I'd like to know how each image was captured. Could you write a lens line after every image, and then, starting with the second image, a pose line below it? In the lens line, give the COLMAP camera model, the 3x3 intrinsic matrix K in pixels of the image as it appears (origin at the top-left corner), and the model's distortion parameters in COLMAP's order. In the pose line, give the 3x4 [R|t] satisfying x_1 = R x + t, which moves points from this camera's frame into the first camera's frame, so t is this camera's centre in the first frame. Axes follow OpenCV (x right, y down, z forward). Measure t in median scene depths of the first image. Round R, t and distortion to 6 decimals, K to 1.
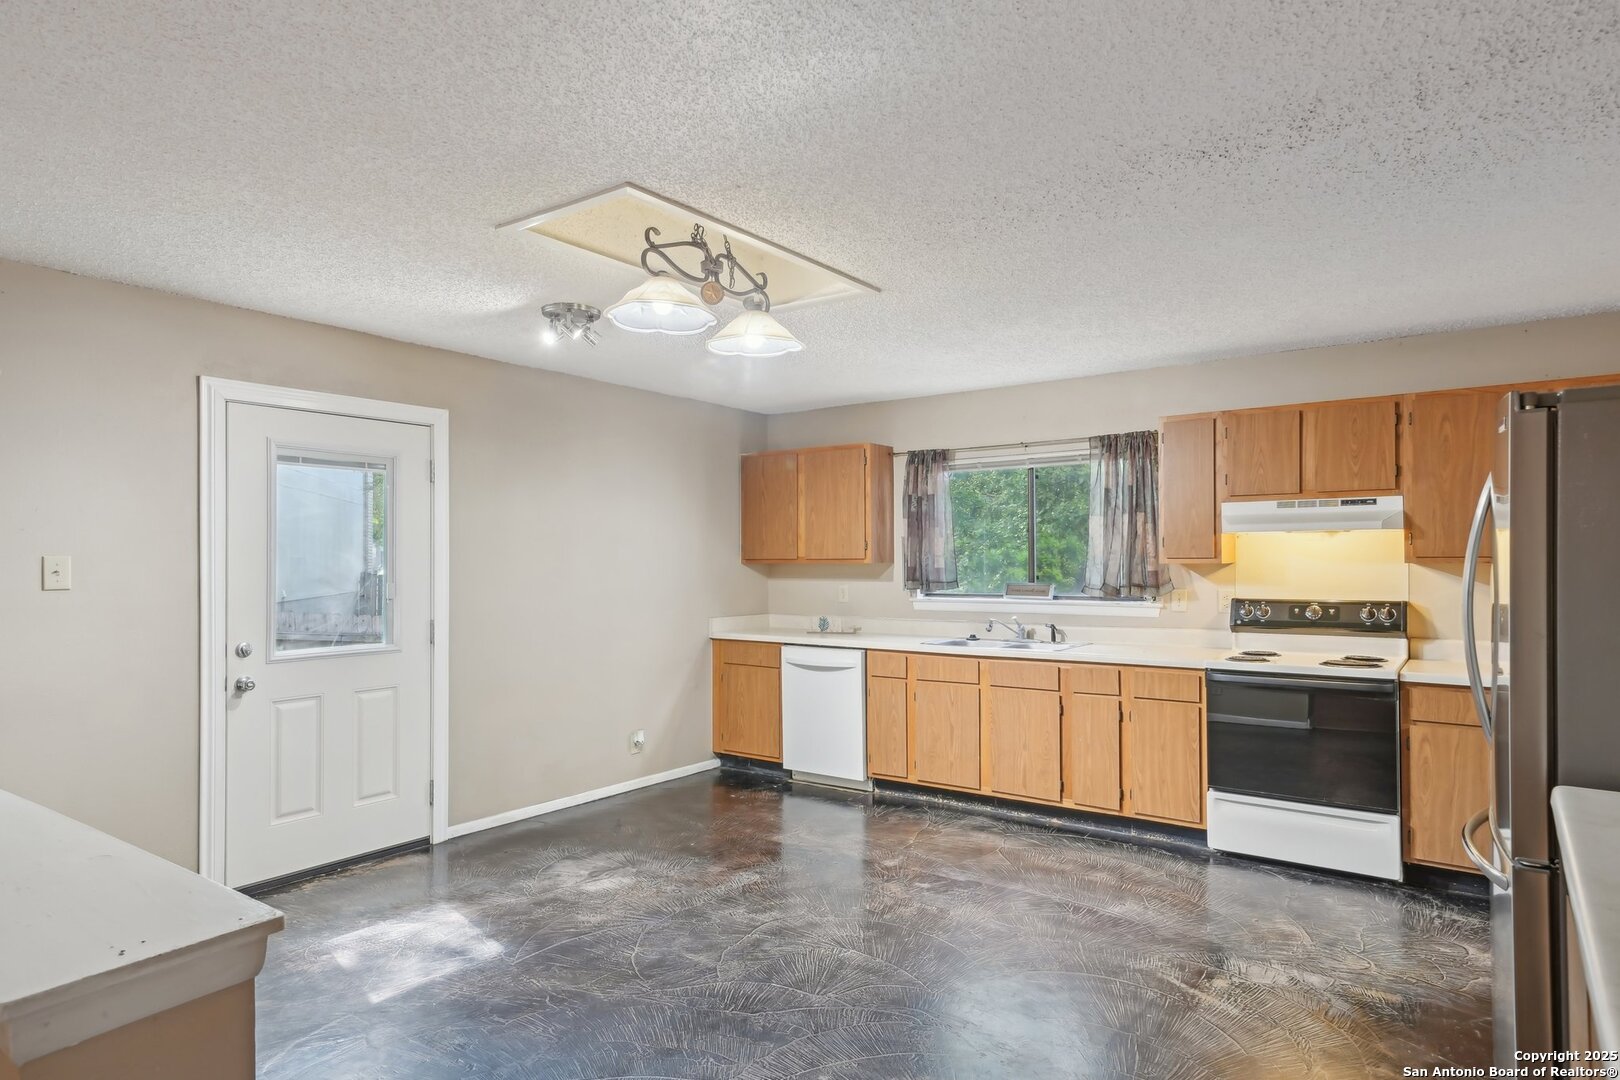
lens RADIAL K [[947.1, 0, 810.0], [0, 947.1, 540.0], [0, 0, 1]] dist [0.023164, -0.000345]
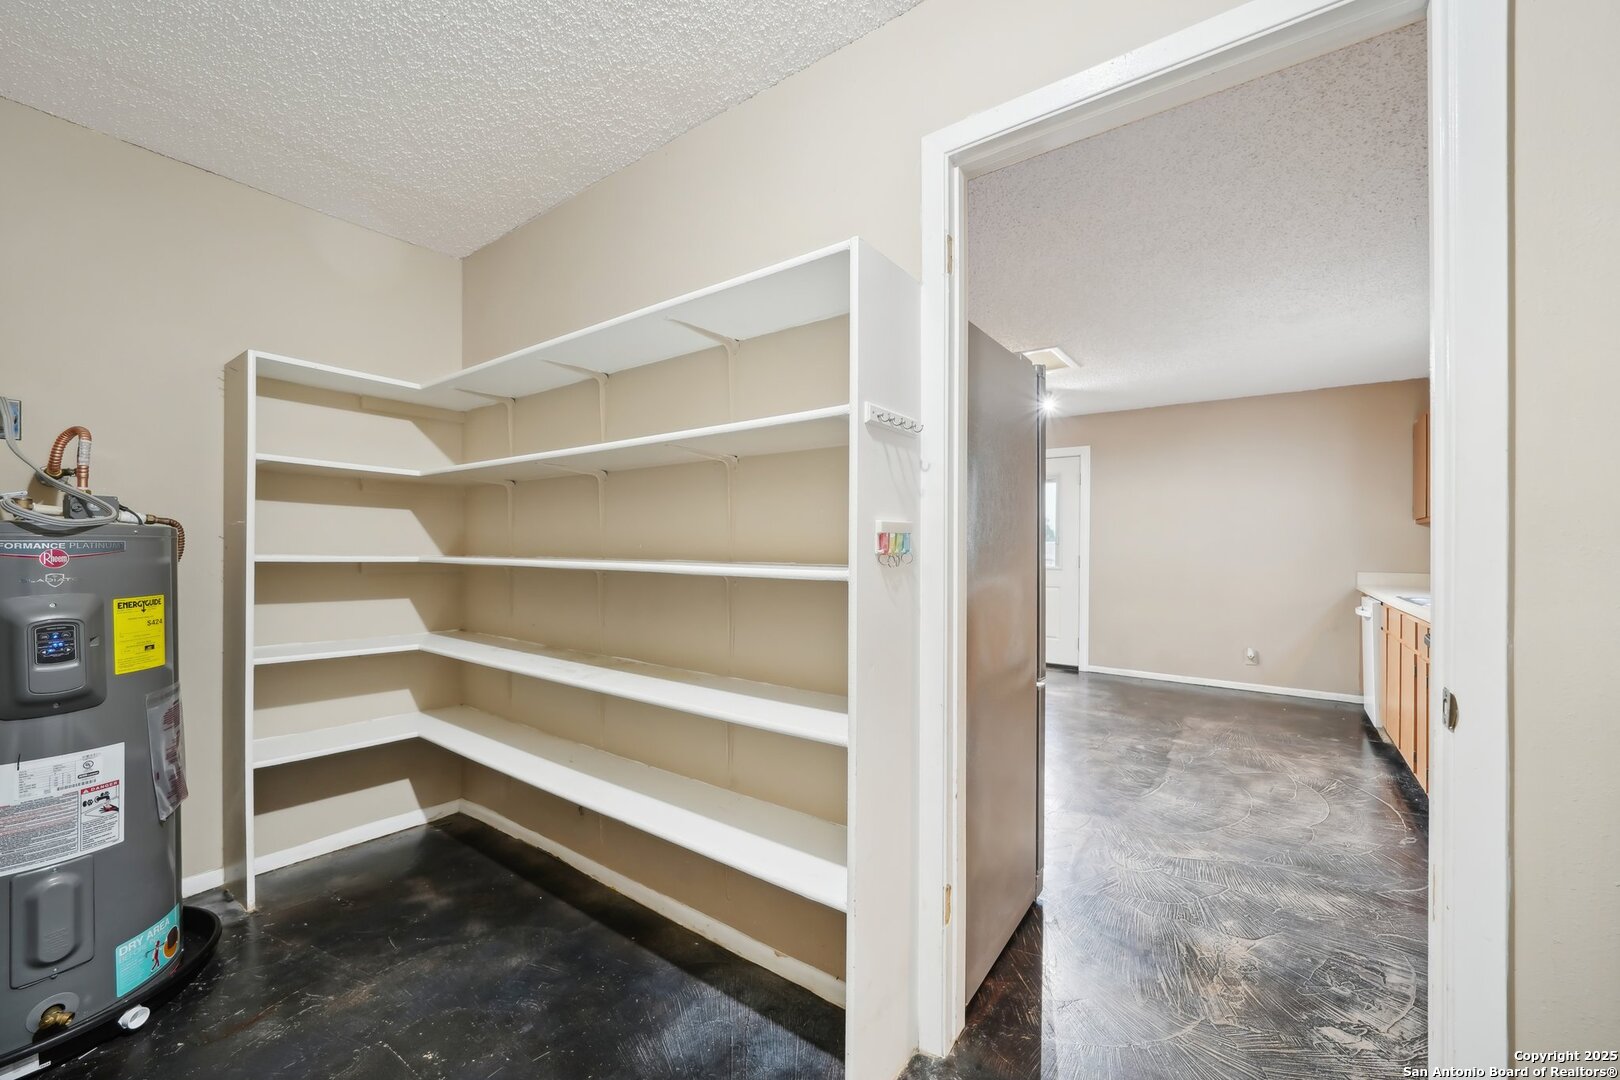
lens RADIAL K [[640.1, 0, 810.0], [0, 640.1, 540.0], [0, 0, 1]] dist [-0.000622, -0.000032]
pose [[-0.004355, -0.007046, -0.999966, 0.925350], [0.010030, 0.999925, -0.007090, 0.056656], [0.999940, -0.010060, -0.004284, 0.463135]]
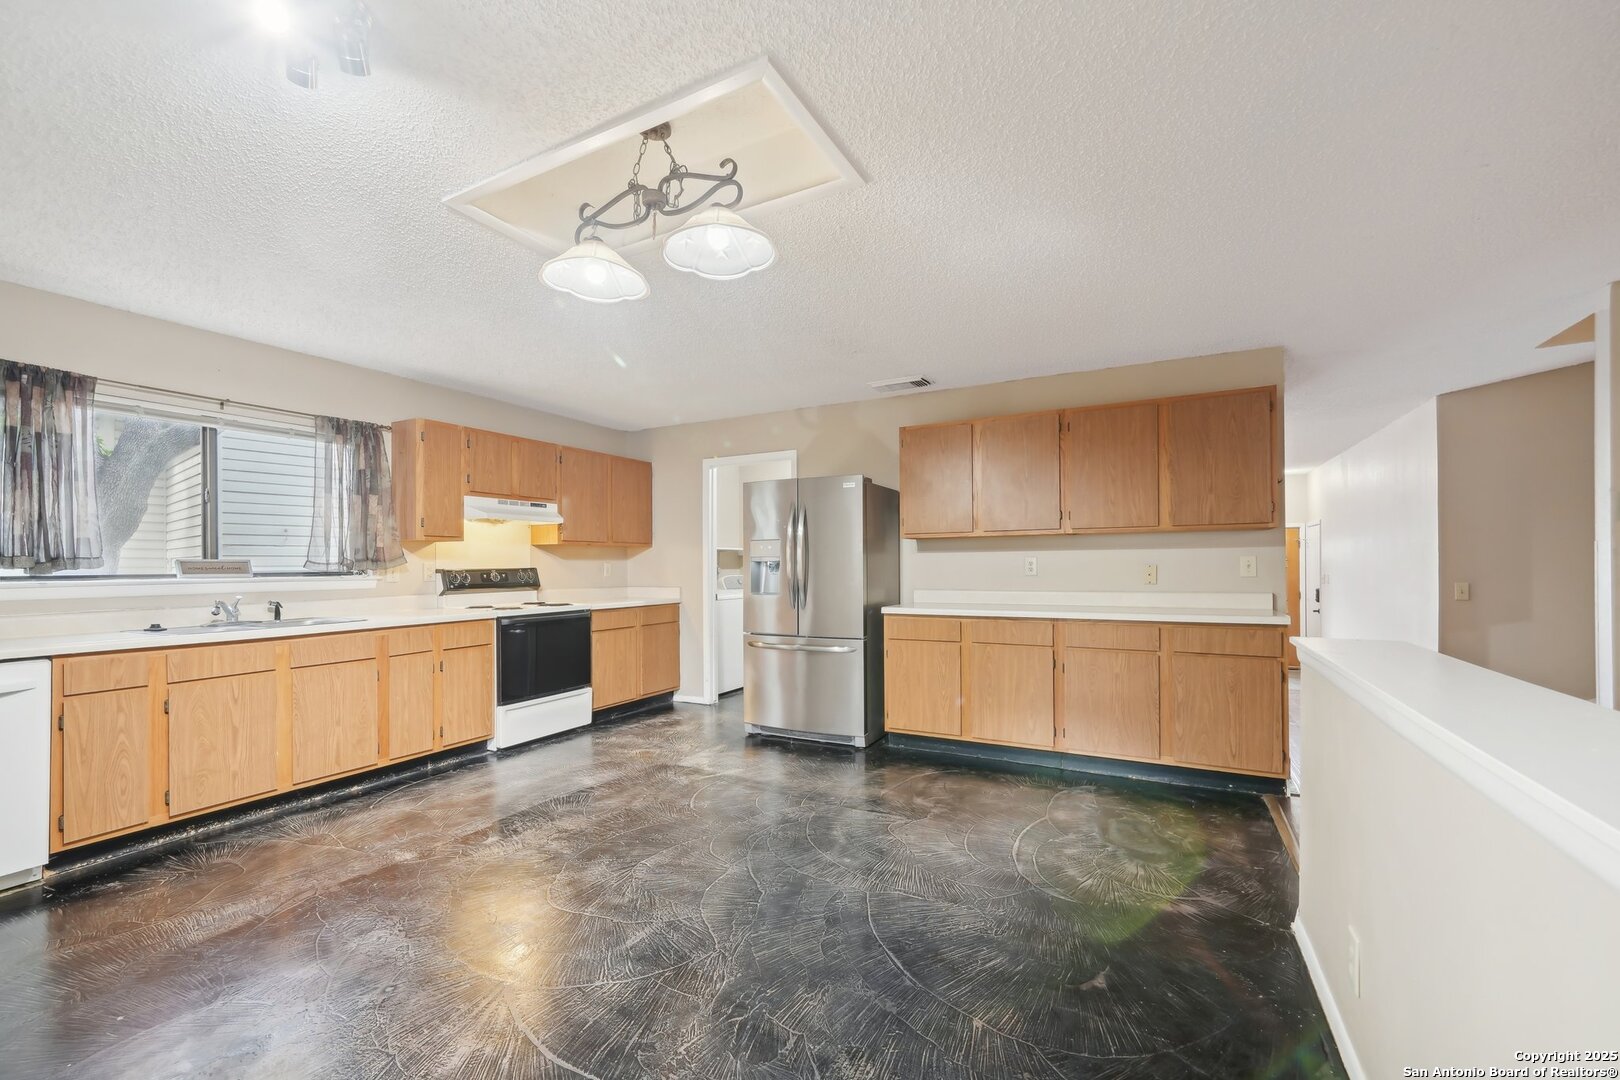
lens RADIAL K [[657.8, 0, 814.8], [0, 657.8, 549.3], [0, 0, 1]] dist [-0.000994, 0.000588]
pose [[-0.141676, 0.030790, 0.989434, -0.560446], [-0.008310, 0.999444, -0.032291, 0.063446], [-0.989878, -0.012797, -0.141342, 0.669166]]
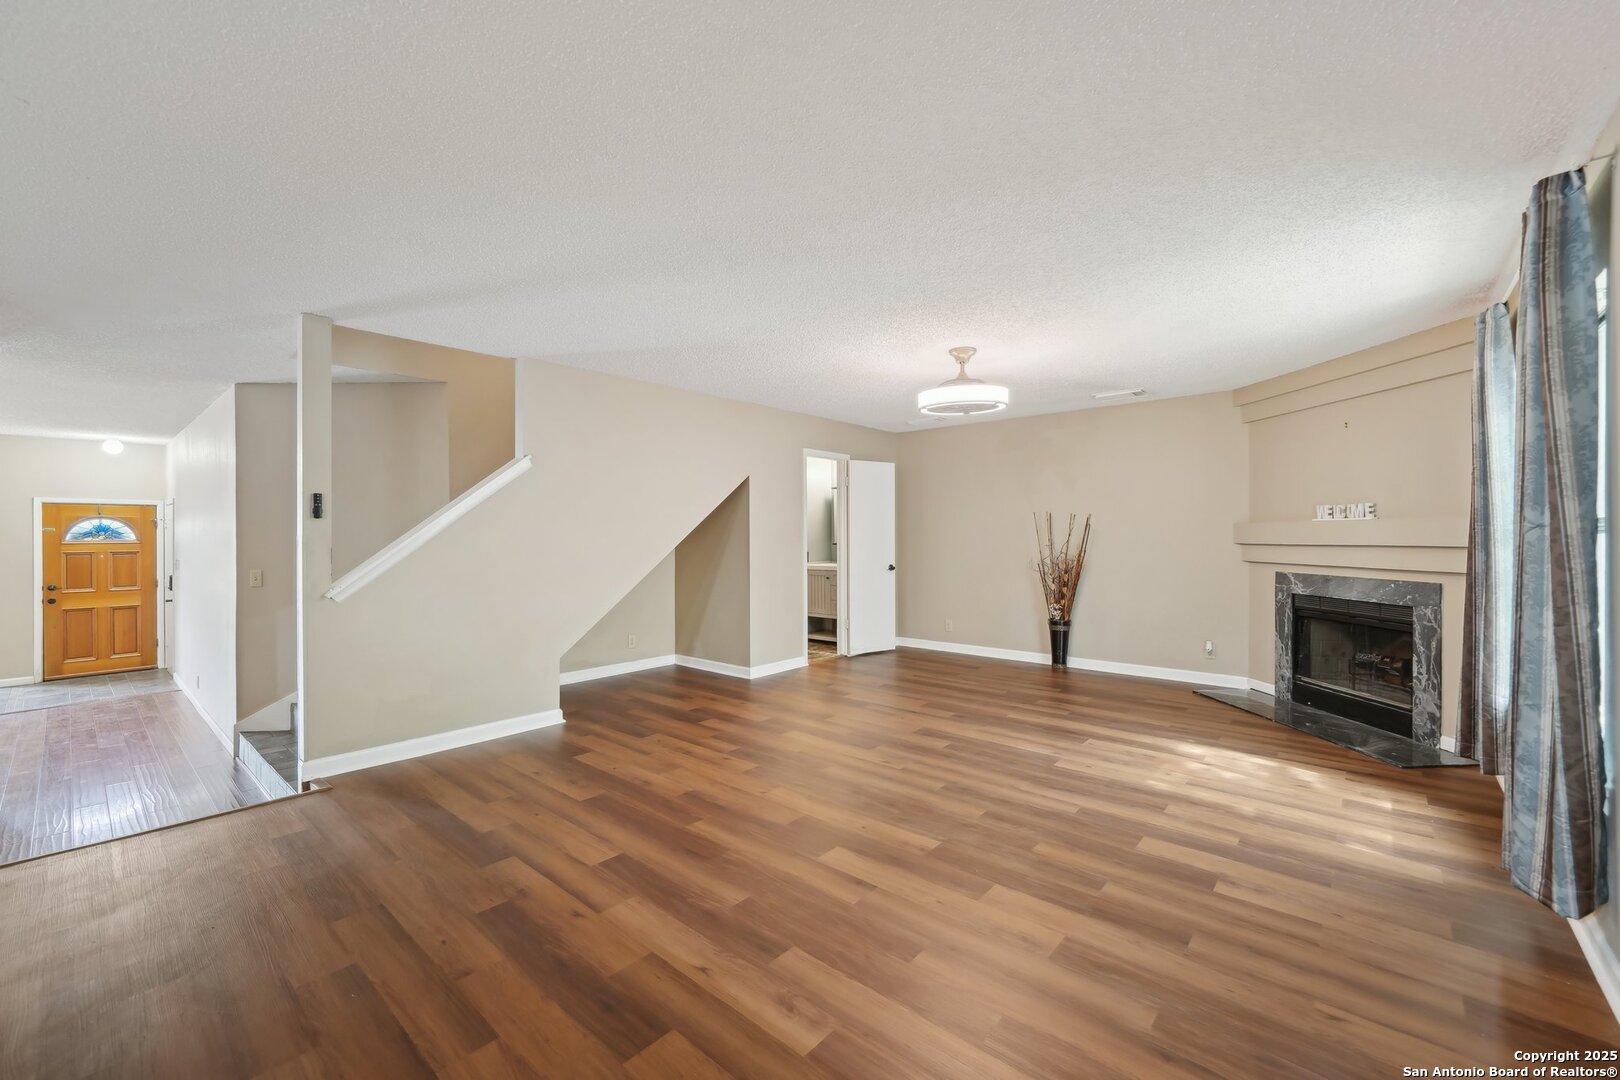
lens RADIAL K [[648.9, 0, 810.9], [0, 648.9, 535.3], [0, 0, 1]] dist [-0.000250, 0.000194]
pose [[-0.995994, 0.008426, 0.089026, -0.671016], [0.006673, 0.999778, -0.019971, 0.044804], [-0.089174, -0.019297, -0.995829, 0.481772]]
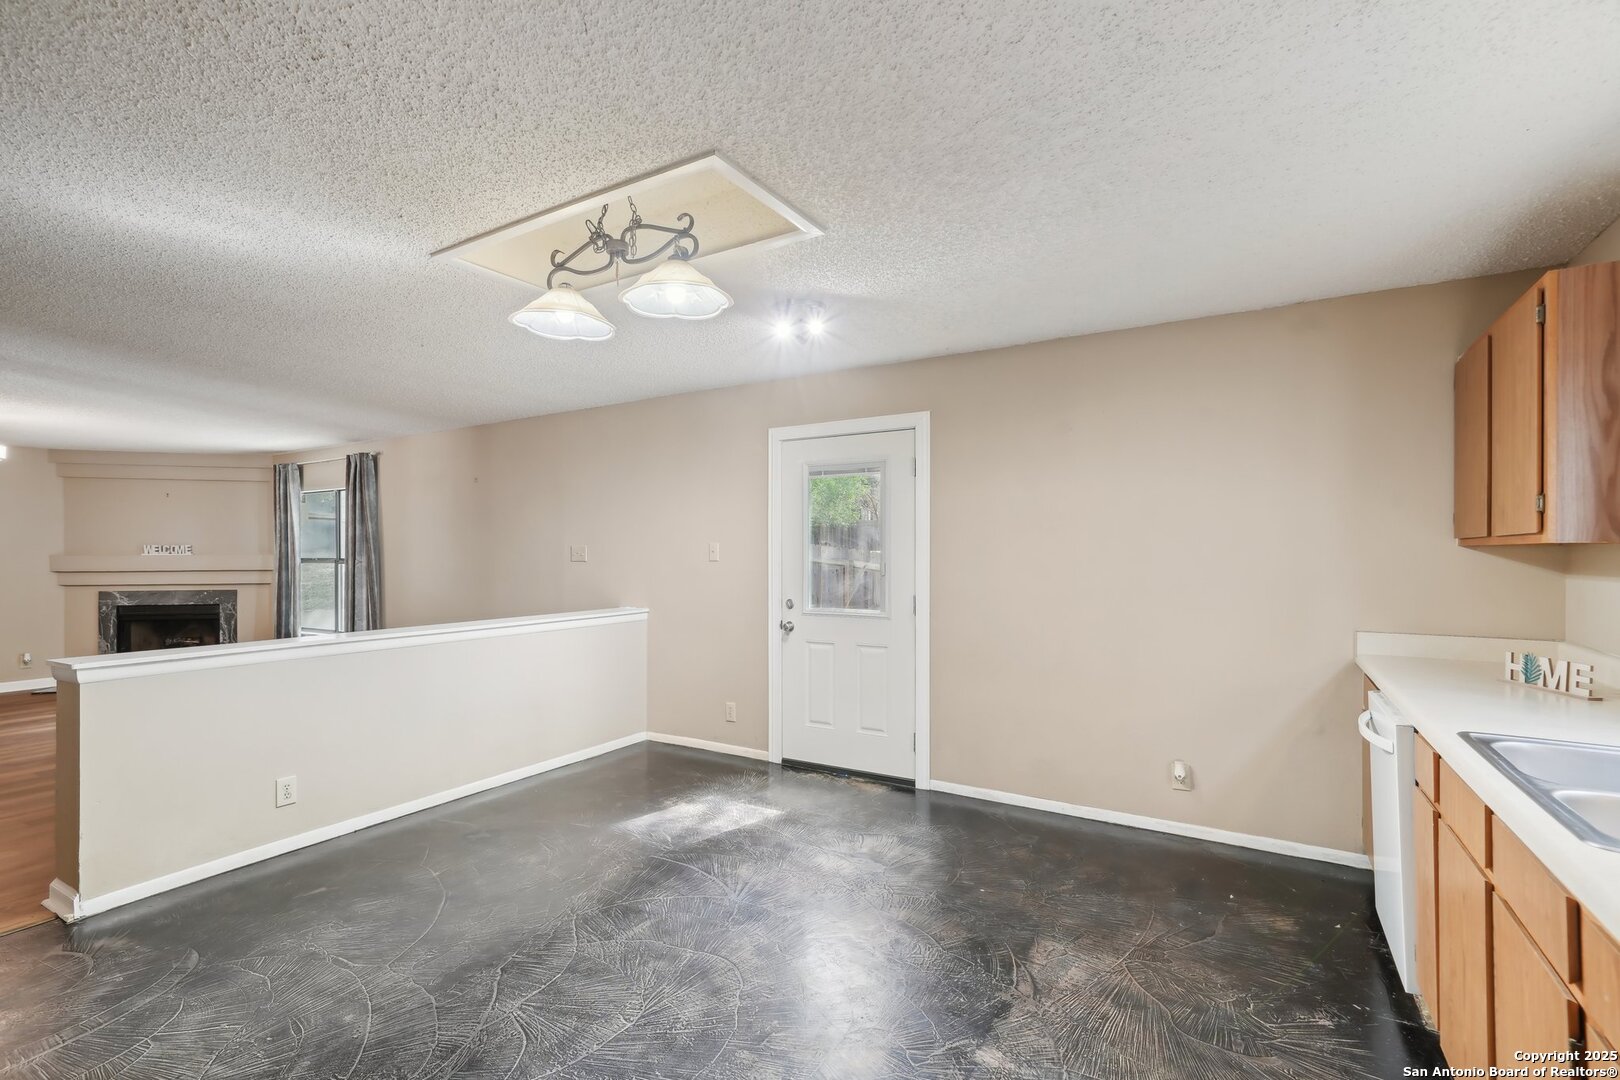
lens RADIAL K [[737.0, 0, 810.0], [0, 737.0, 540.0], [0, 0, 1]] dist [0.011388, 0.000594]
pose [[0.083348, -0.016782, -0.996379, 0.498460], [0.019279, 0.999698, -0.015225, 0.029104], [0.996334, -0.017940, 0.083646, 0.810647]]
